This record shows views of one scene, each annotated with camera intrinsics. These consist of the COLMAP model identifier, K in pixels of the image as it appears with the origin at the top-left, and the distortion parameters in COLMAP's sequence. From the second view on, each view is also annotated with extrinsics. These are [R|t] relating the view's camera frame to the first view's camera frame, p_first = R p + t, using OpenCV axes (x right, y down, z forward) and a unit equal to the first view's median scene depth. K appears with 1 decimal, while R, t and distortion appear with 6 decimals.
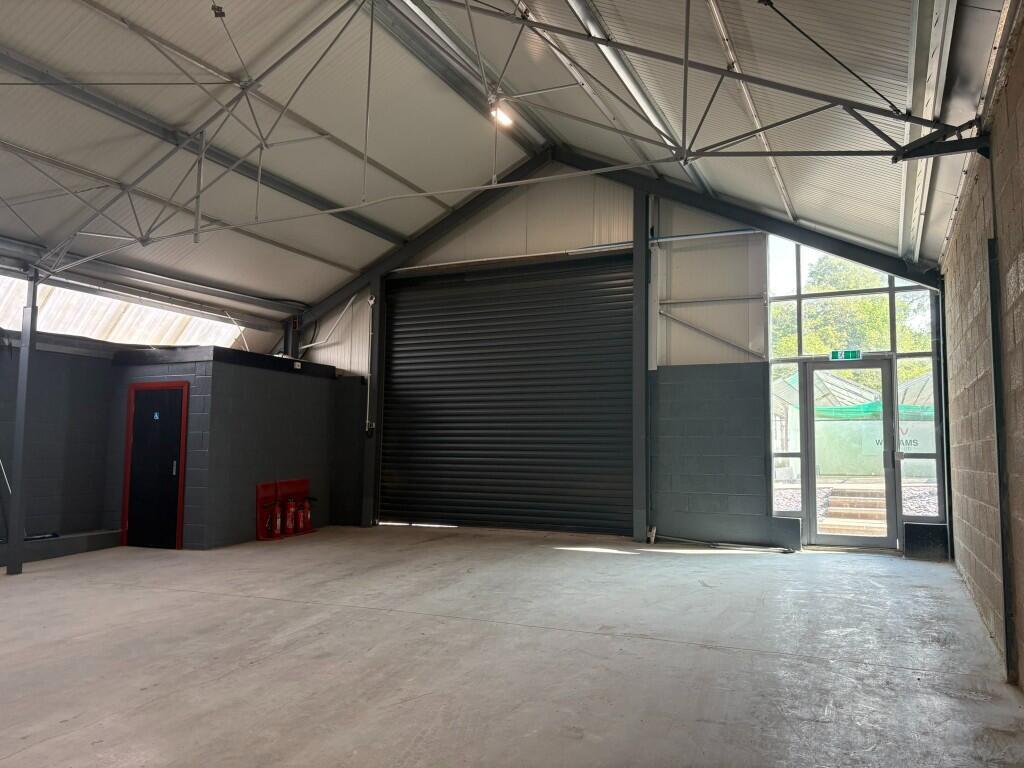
lens RADIAL K [[779.6, 0, 512.0], [0, 779.6, 384.0], [0, 0, 1]] dist [0.026764, -0.000560]
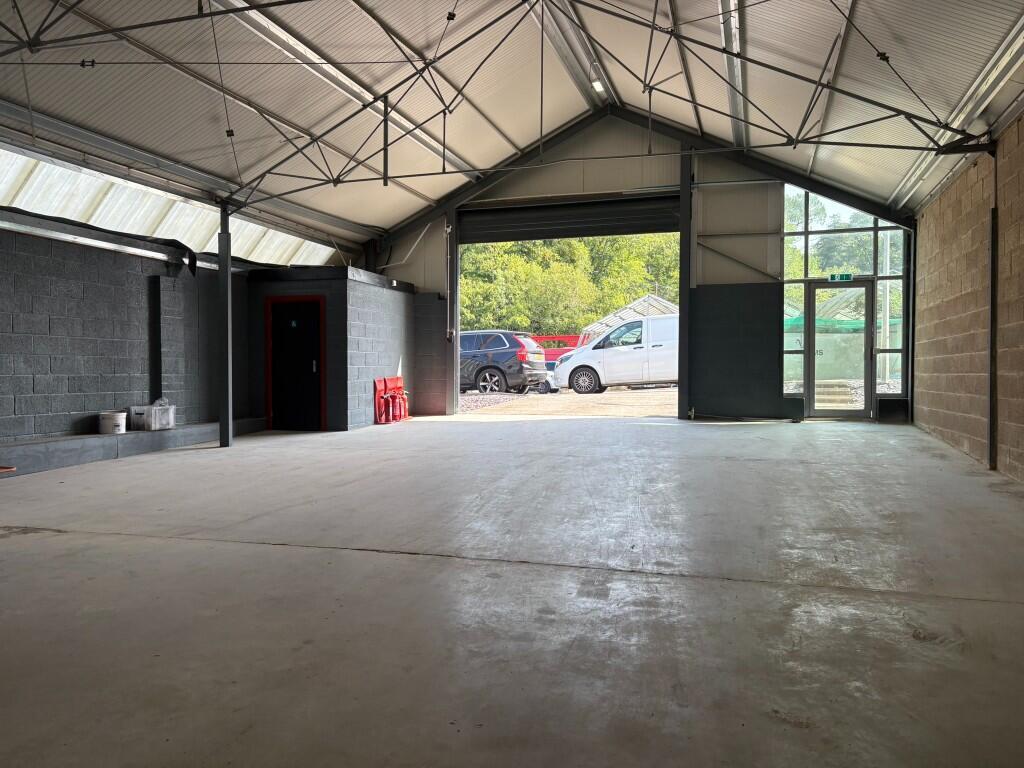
lens RADIAL K [[779.6, 0, 512.0], [0, 779.6, 384.0], [0, 0, 1]] dist [0.026764, -0.000560]
pose [[0.990833, -0.011317, 0.134621, -0.321965], [-0.002777, 0.994568, 0.104048, 0.006930], [-0.135067, -0.103468, 0.985419, -0.275468]]
